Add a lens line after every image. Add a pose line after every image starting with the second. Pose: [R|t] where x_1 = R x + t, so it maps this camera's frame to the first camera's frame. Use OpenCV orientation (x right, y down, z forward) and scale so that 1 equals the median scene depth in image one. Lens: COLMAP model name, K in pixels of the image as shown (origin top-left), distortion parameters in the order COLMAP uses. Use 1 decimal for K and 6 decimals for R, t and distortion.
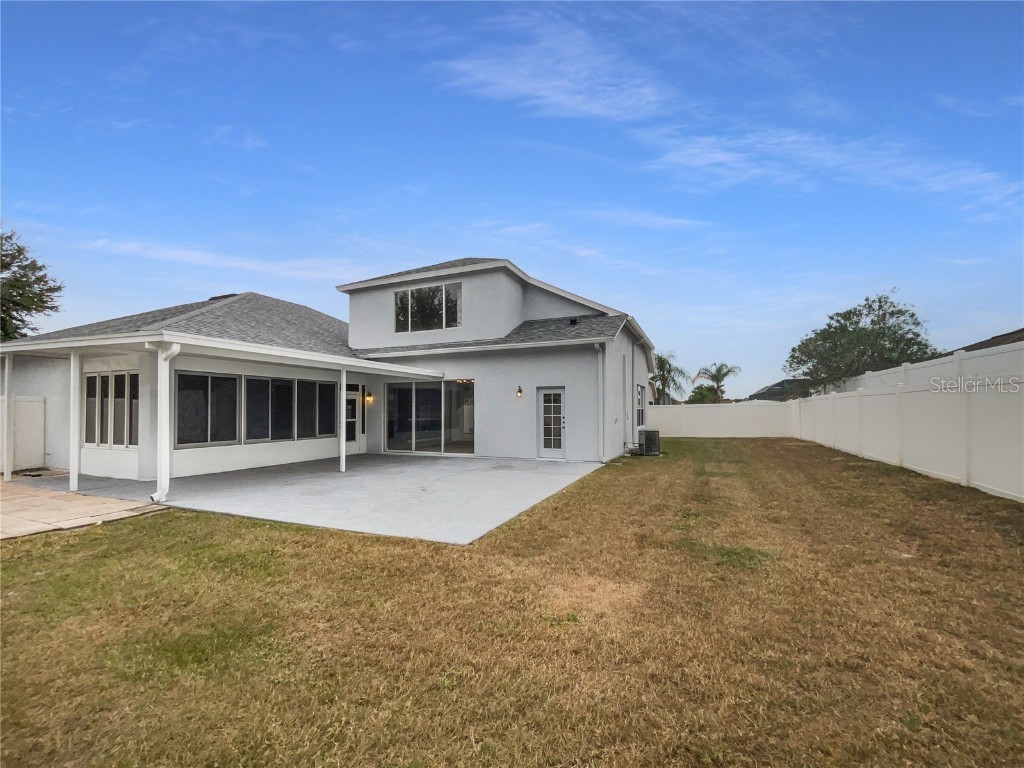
lens RADIAL K [[425.7, 0, 524.4], [0, 425.7, 403.6], [0, 0, 1]] dist [0.000992, 0.001099]
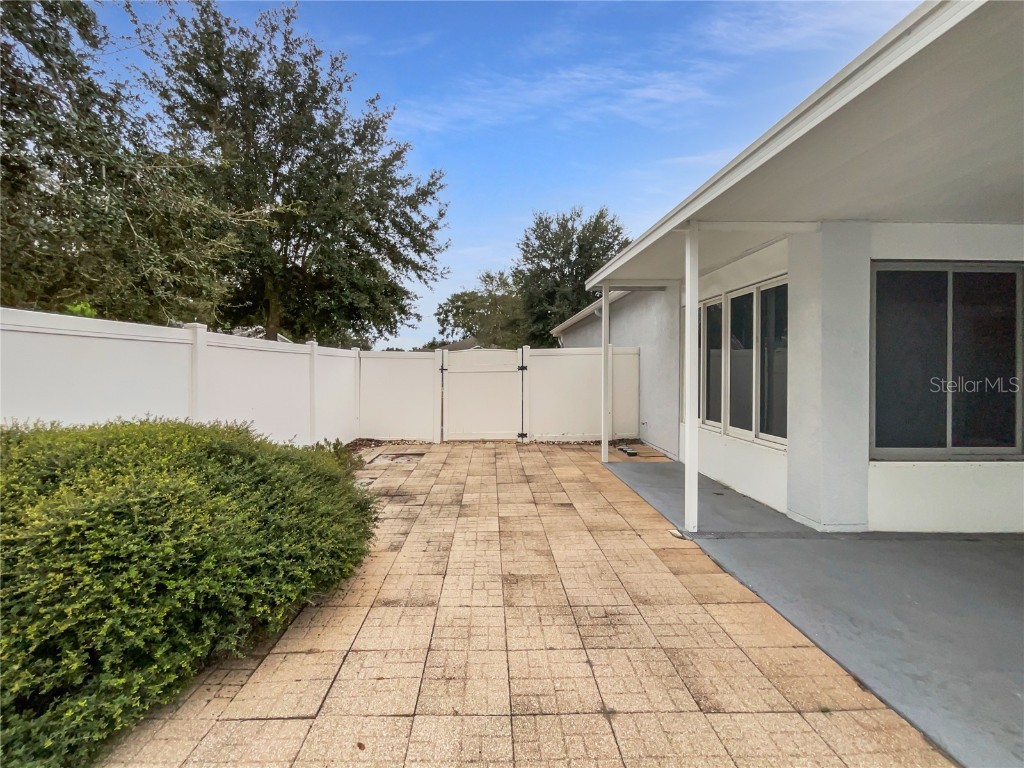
lens RADIAL K [[425.7, 0, 508.9], [0, 425.7, 376.1], [0, 0, 1]] dist [0.000992, 0.001099]
pose [[0.438566, 0.019680, -0.898483, -0.459967], [0.002105, 0.999735, 0.022925, 0.014612], [0.898696, -0.011945, 0.438409, 0.387931]]
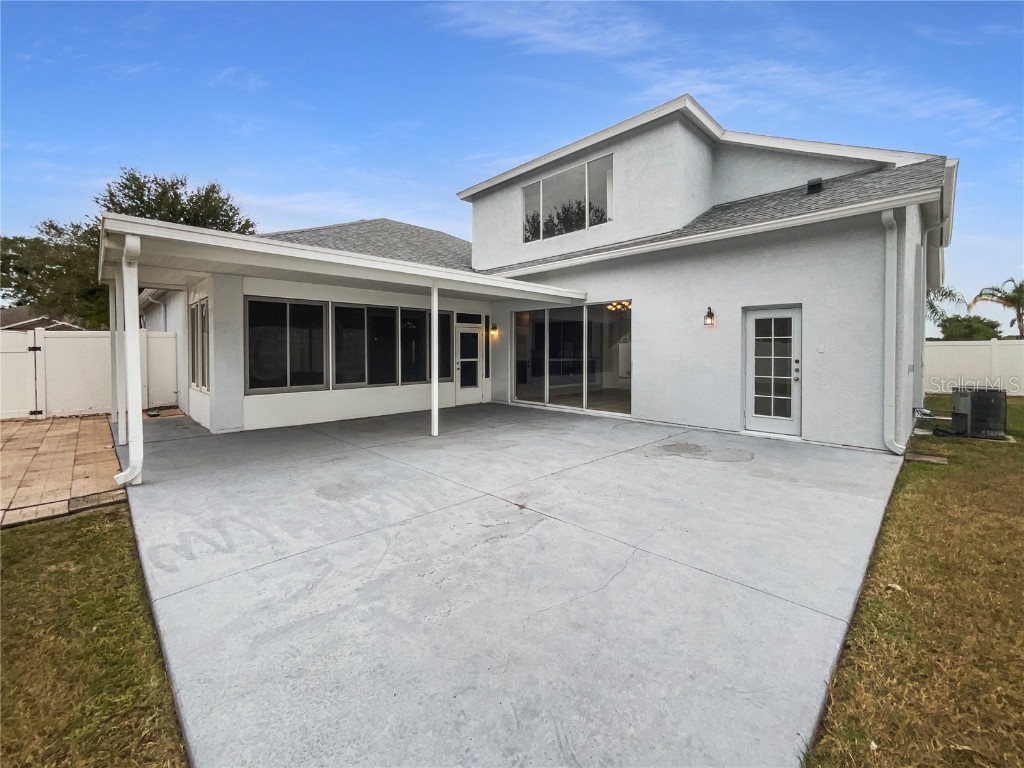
lens RADIAL K [[425.7, 0, 522.5], [0, 425.7, 358.6], [0, 0, 1]] dist [0.000992, 0.001099]
pose [[0.931304, 0.012043, -0.364045, -0.035189], [0.001437, 0.999324, 0.036736, 0.007913], [0.364241, -0.034735, 0.930657, 0.334418]]
